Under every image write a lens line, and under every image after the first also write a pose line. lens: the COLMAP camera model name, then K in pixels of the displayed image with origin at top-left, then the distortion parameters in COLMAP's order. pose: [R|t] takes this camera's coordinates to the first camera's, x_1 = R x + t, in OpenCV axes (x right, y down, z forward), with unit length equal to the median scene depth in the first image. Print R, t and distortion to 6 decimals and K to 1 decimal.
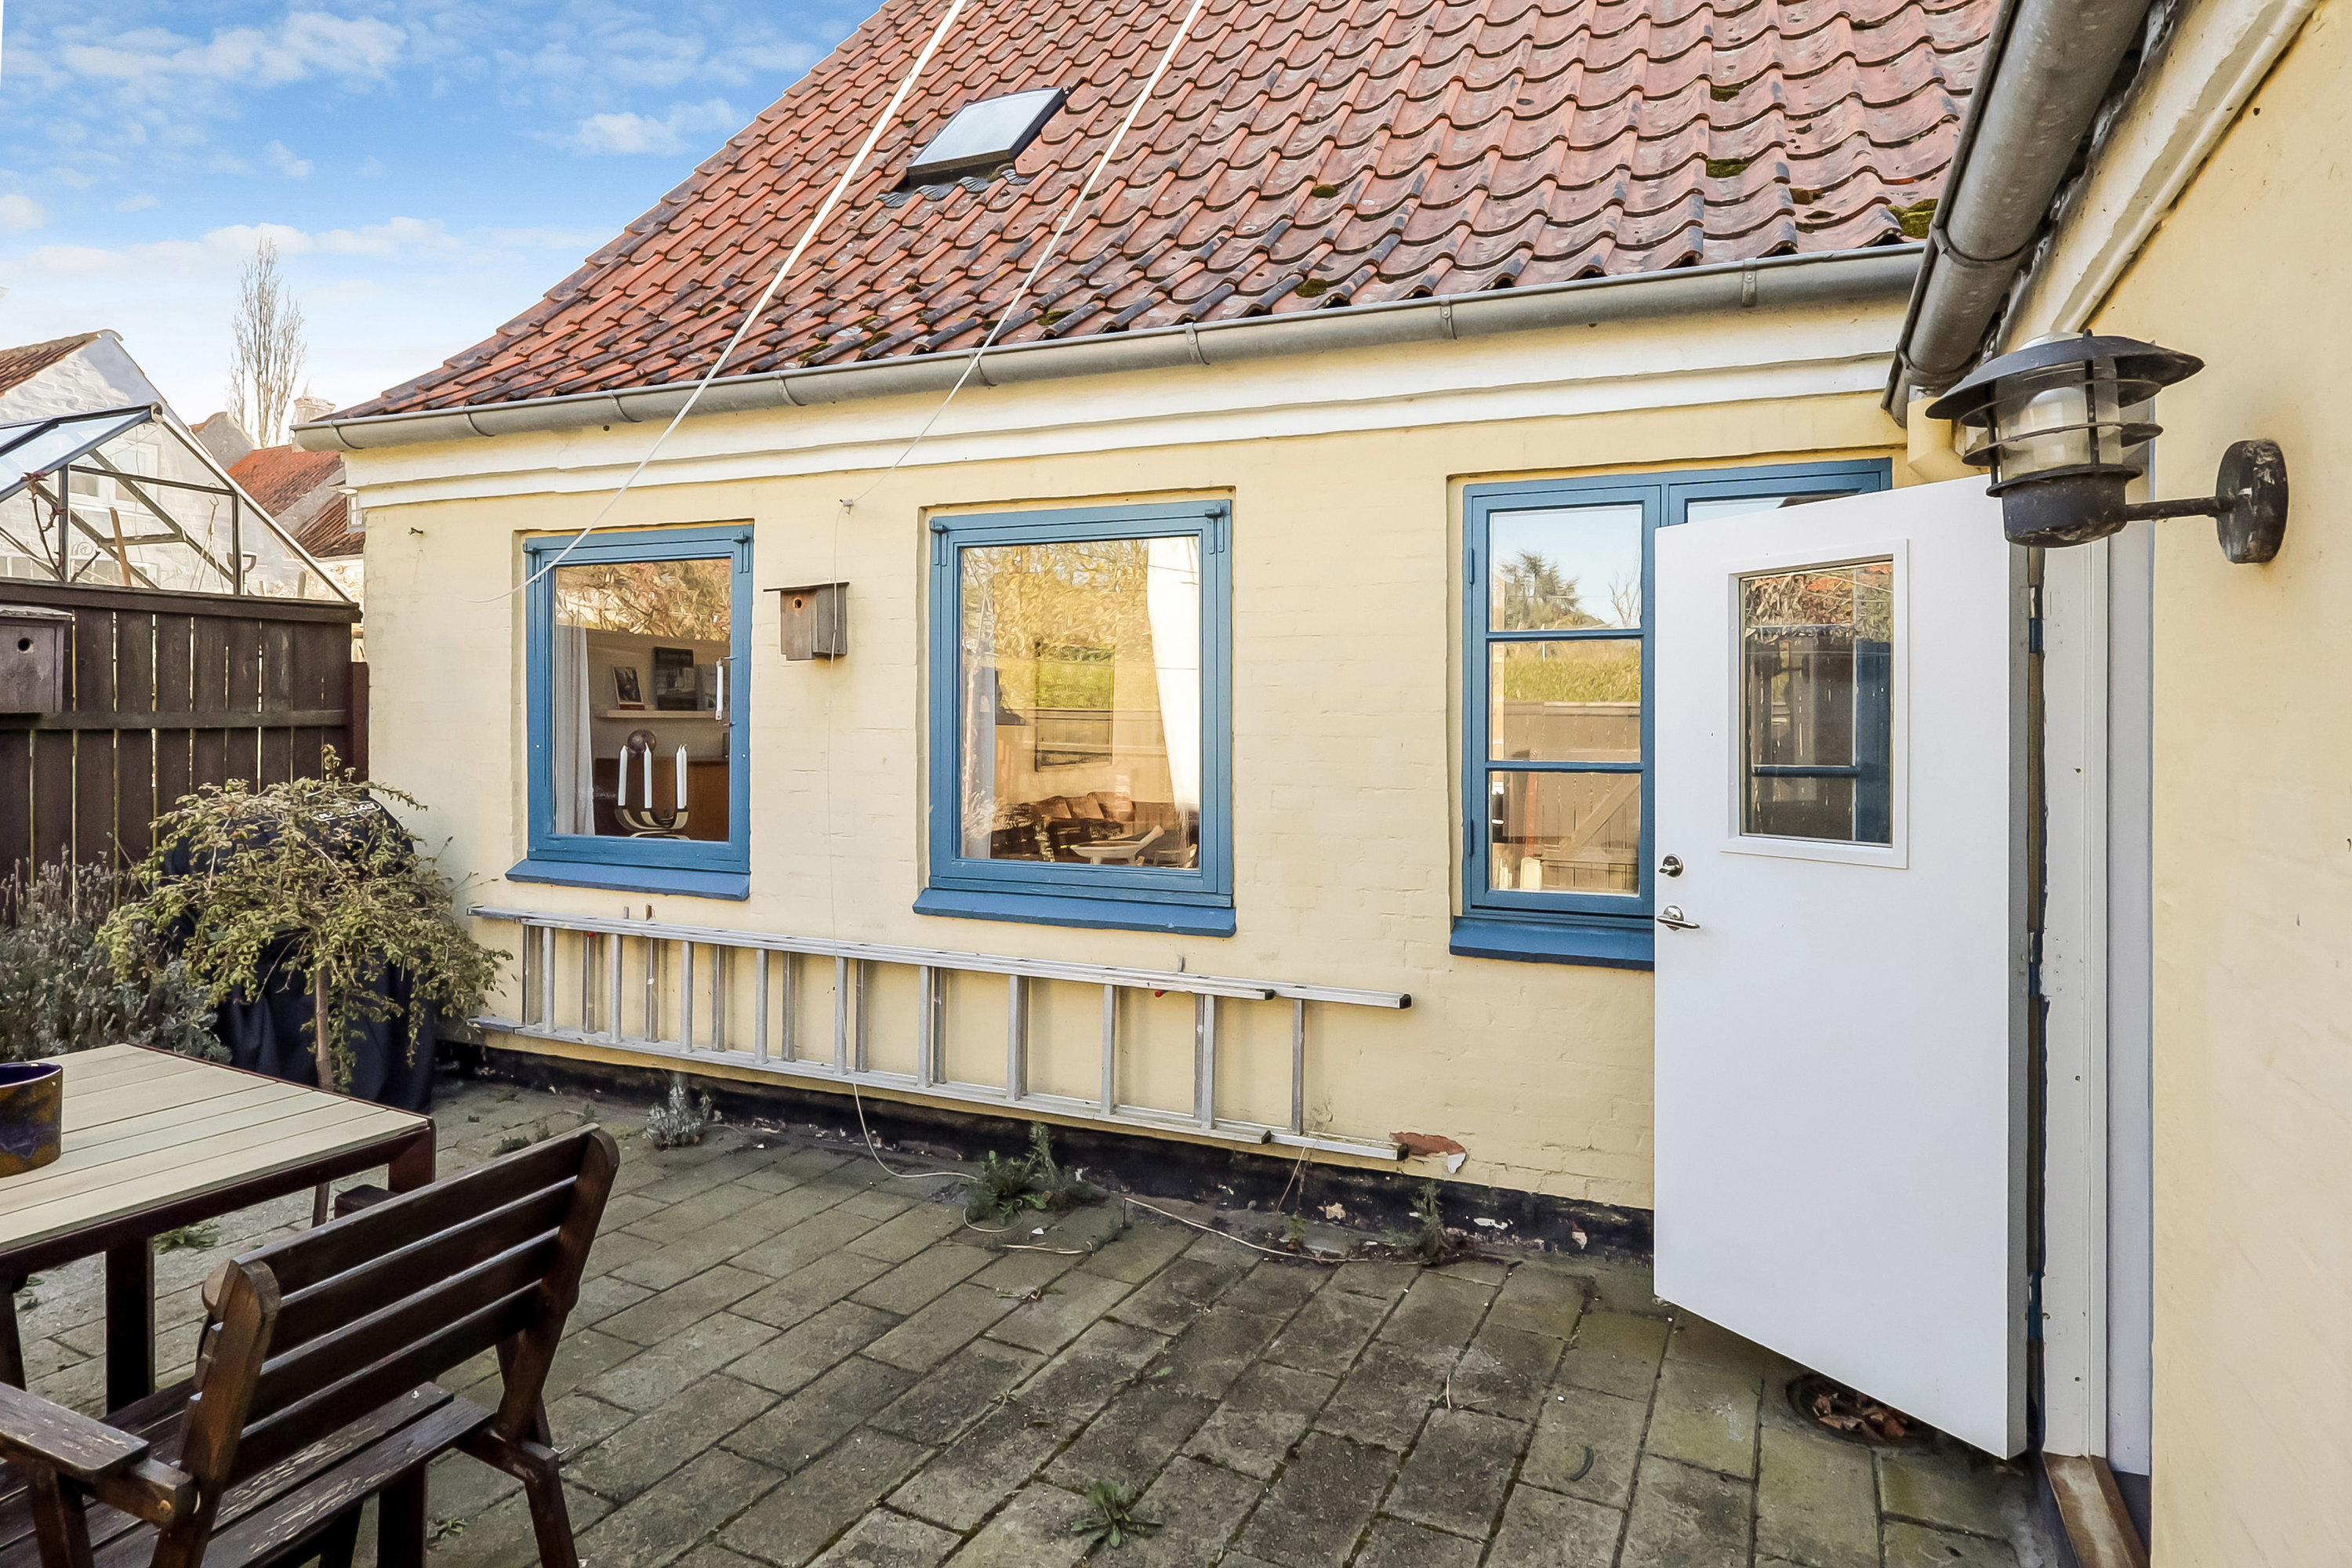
lens RADIAL K [[1261.8, 0, 1174.8], [0, 1261.8, 708.2], [0, 0, 1]] dist [0.000425, 0.000193]
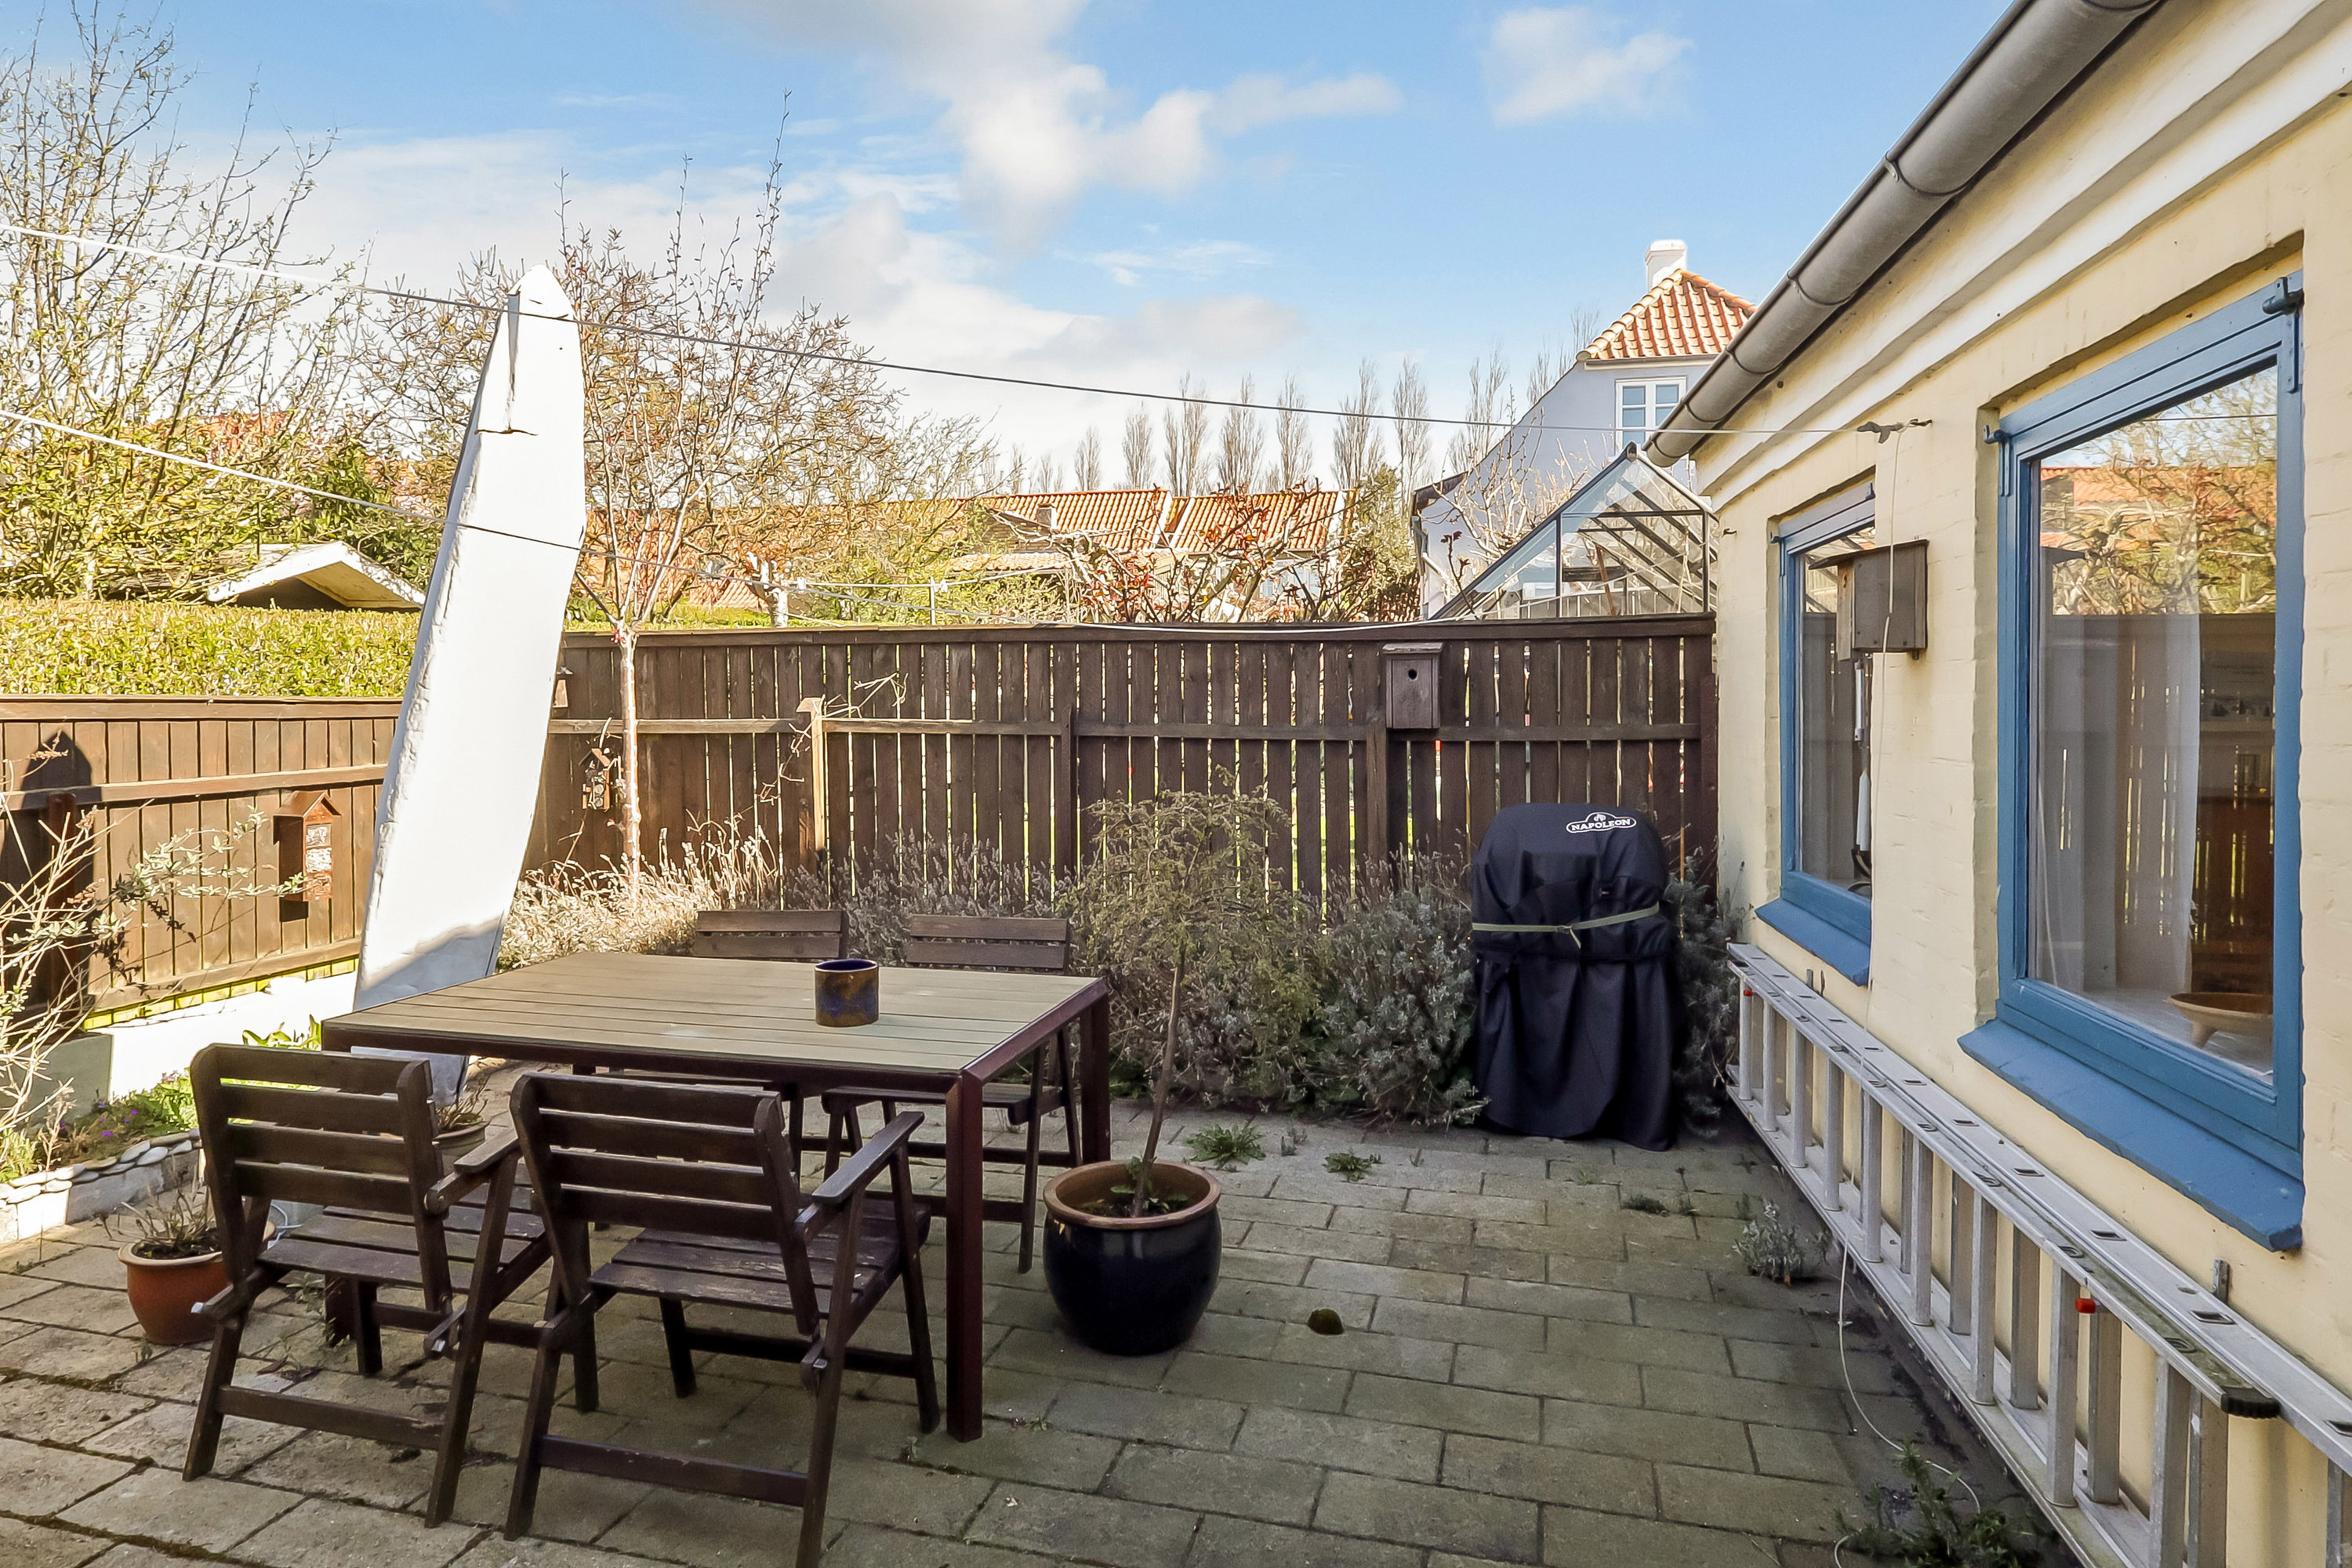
lens RADIAL K [[1396.2, 0, 1175.9], [0, 1396.2, 732.3], [0, 0, 1]] dist [-0.001042, 0.000152]
pose [[0.202244, 0.009191, -0.979292, 0.409455], [0.003022, 0.999945, 0.010009, -0.006820], [0.979331, -0.004983, 0.202205, 0.486119]]
